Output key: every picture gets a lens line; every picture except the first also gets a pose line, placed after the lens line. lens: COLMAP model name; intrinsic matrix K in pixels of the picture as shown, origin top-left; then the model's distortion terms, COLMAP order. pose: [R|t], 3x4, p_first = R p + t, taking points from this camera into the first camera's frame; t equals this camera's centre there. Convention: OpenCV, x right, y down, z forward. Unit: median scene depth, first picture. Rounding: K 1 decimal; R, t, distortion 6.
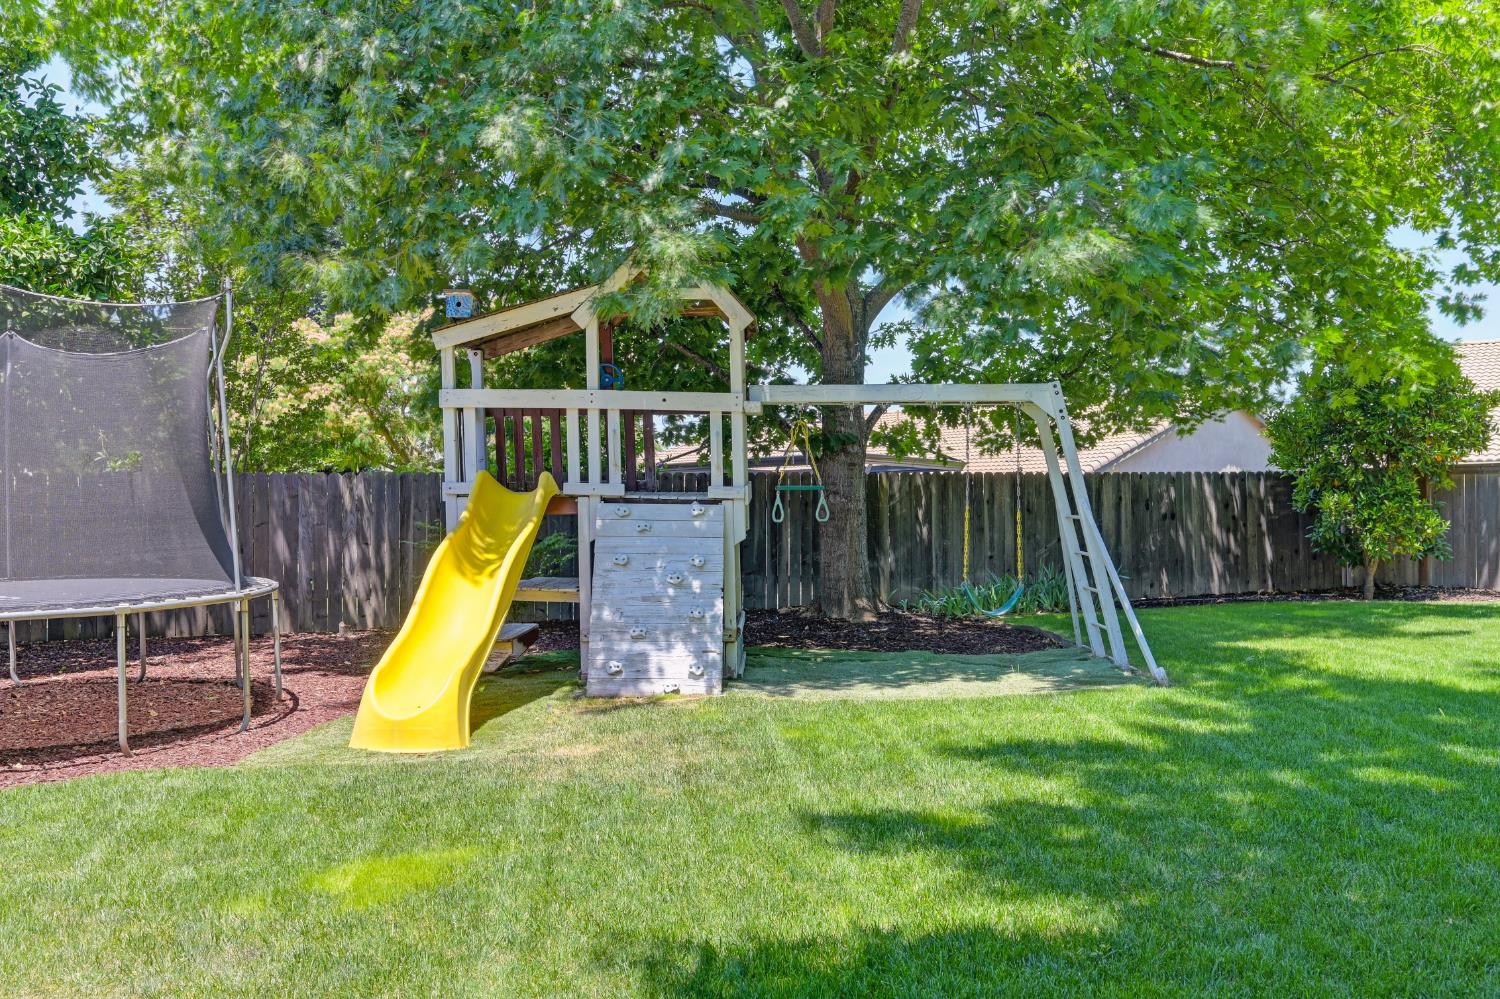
lens RADIAL K [[1299.1, 0, 751.1], [0, 1299.1, 504.9], [0, 0, 1]] dist [-0.052798, -0.005907]
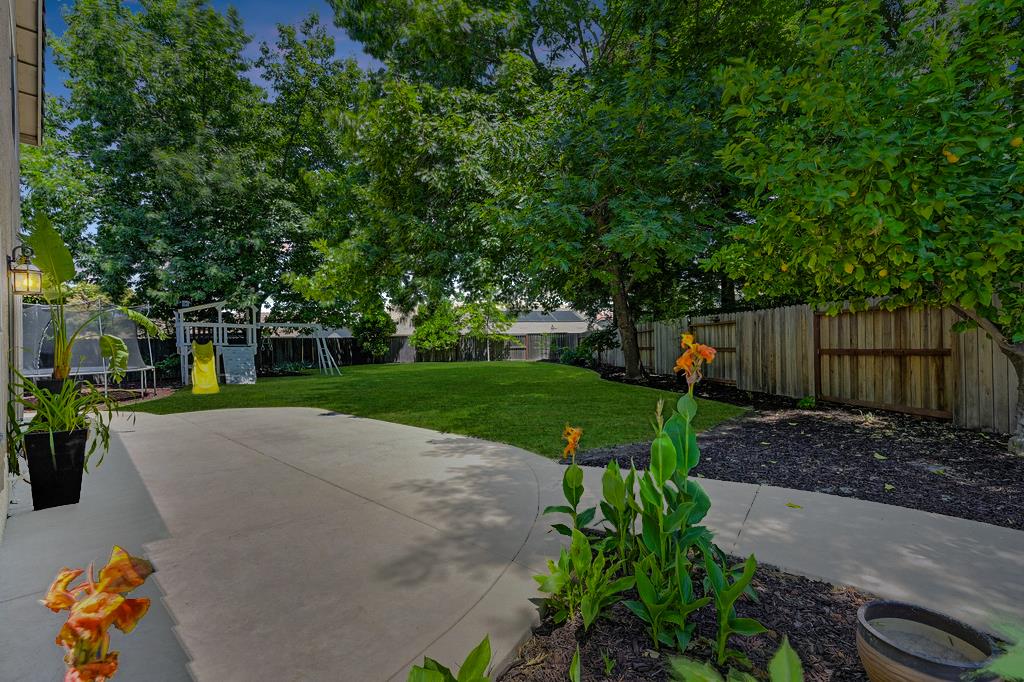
lens RADIAL K [[454.0, 0, 513.0], [0, 454.0, 342.9], [0, 0, 1]] dist [0.001465, 0.000148]
pose [[0.723175, -0.003350, 0.690657, -0.465589], [0.000618, 0.999991, 0.004202, -0.020845], [-0.690665, -0.002612, 0.723171, -0.879368]]
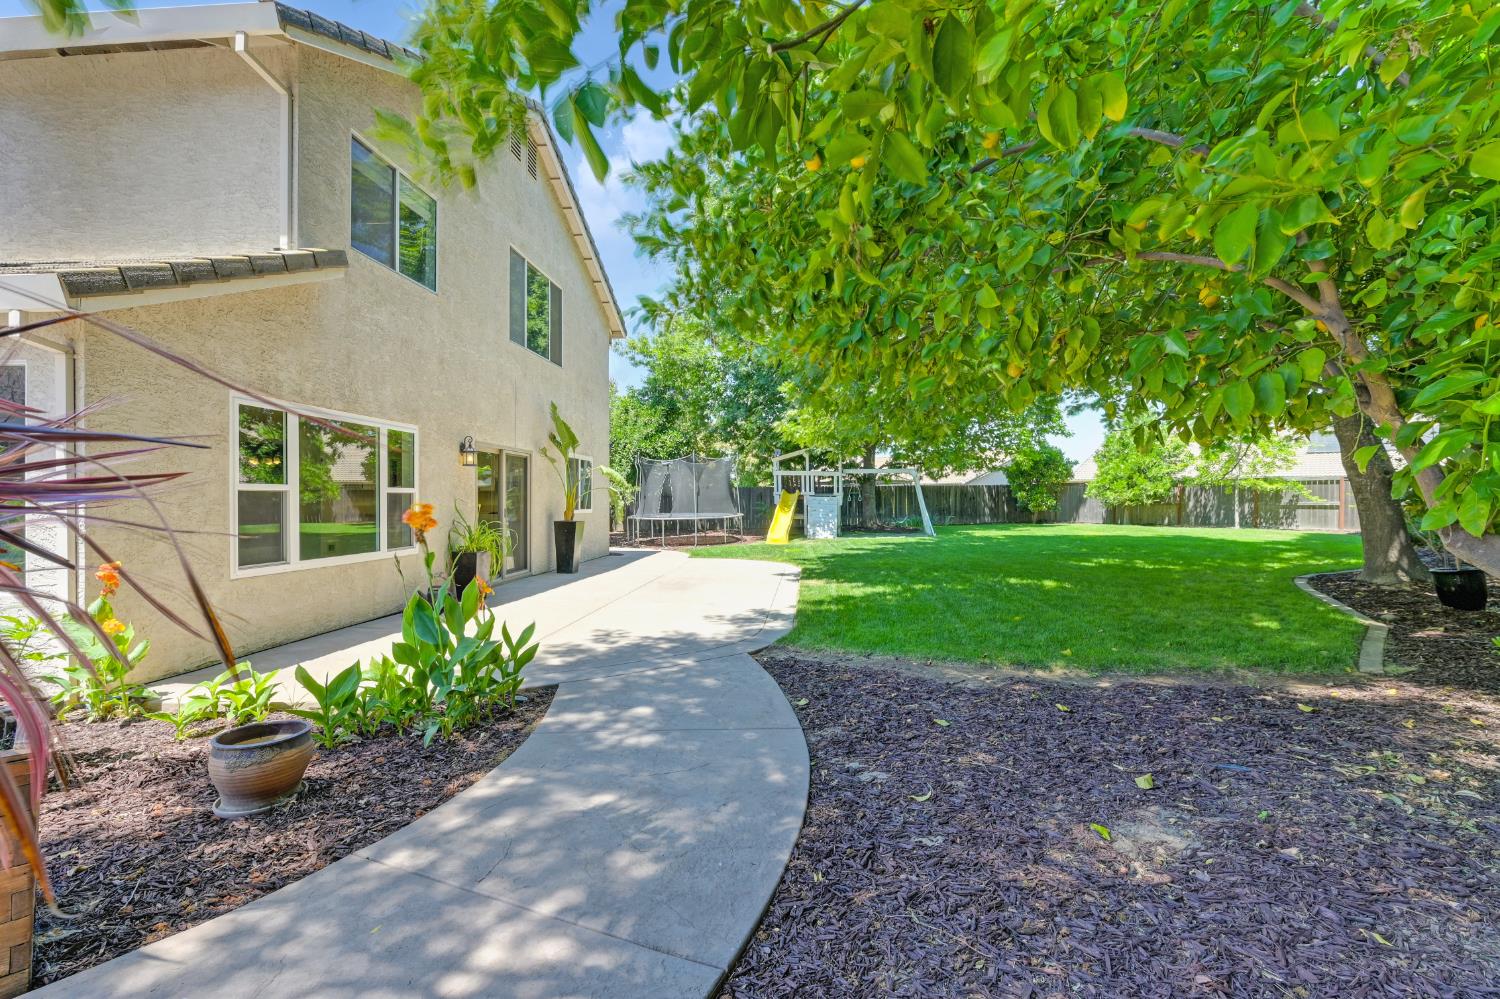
lens RADIAL K [[649.0, 0, 749.5], [0, 649.0, 498.3], [0, 0, 1]] dist [-0.000876, -0.000003]
pose [[0.989275, 0.004181, -0.146003, 0.005836], [-0.001671, 0.999849, 0.017304, -0.030744], [0.146053, -0.016875, 0.989133, -1.121420]]
